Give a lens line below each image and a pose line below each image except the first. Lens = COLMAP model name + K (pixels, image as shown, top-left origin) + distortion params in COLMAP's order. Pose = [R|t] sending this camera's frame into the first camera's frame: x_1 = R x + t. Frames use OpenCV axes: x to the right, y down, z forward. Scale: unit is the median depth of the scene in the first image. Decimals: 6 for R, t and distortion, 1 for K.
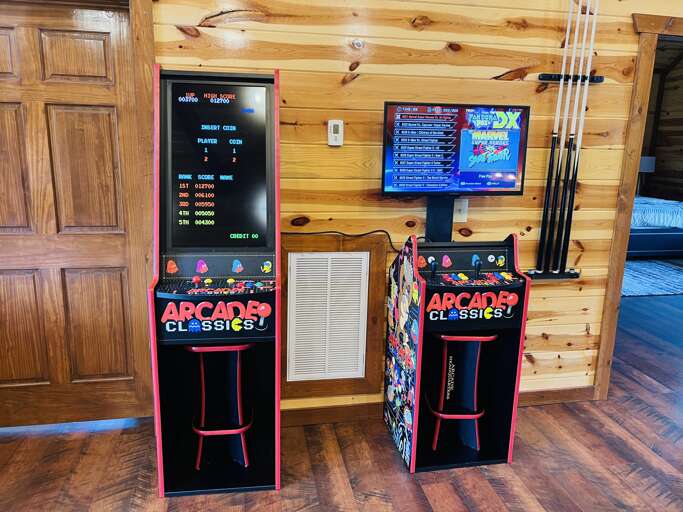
lens RADIAL K [[515.3, 0, 342.2], [0, 515.3, 256.1], [0, 0, 1]] dist [0.024247, -0.014116]
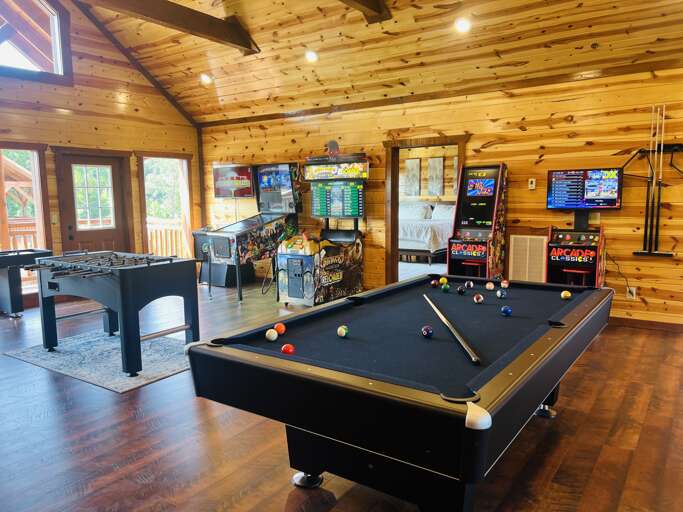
lens RADIAL K [[515.3, 0, 344.7], [0, 515.3, 258.8], [0, 0, 1]] dist [0.024247, -0.014116]
pose [[0.702451, 0.056887, -0.709455, 1.080511], [-0.127876, 0.990667, -0.047178, 0.321811], [0.700150, 0.123862, 0.703170, -1.227097]]
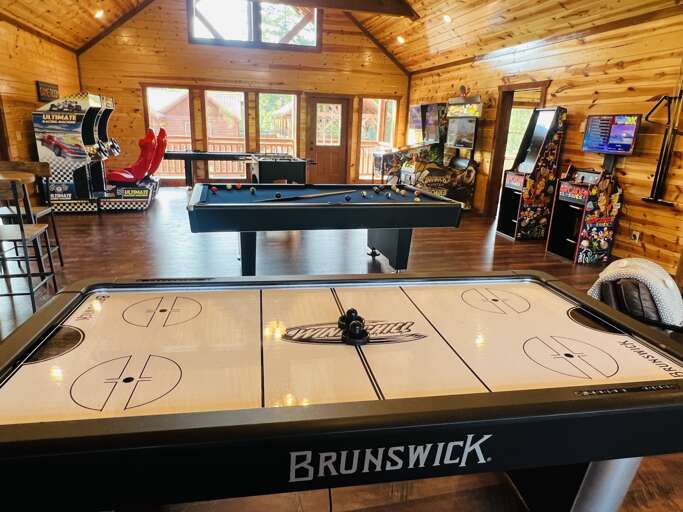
lens RADIAL K [[449.9, 0, 341.0], [0, 449.9, 257.7], [0, 0, 1]] dist [-0.005707, -0.002345]
pose [[0.070598, 0.262875, -0.962244, 2.237755], [-0.250448, 0.938422, 0.237992, 0.146220], [0.965552, 0.224191, 0.132087, -0.334522]]
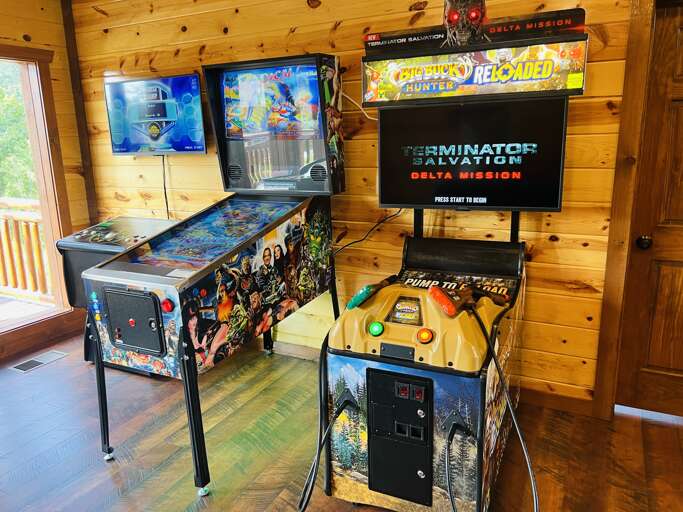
lens RADIAL K [[515.3, 0, 335.2], [0, 515.3, 254.8], [0, 0, 1]] dist [0.024247, -0.014116]
pose [[0.783779, 0.092280, -0.614146, -0.553666], [-0.093783, 0.995145, 0.029842, 0.049654], [0.613919, 0.034207, 0.788628, -0.233244]]
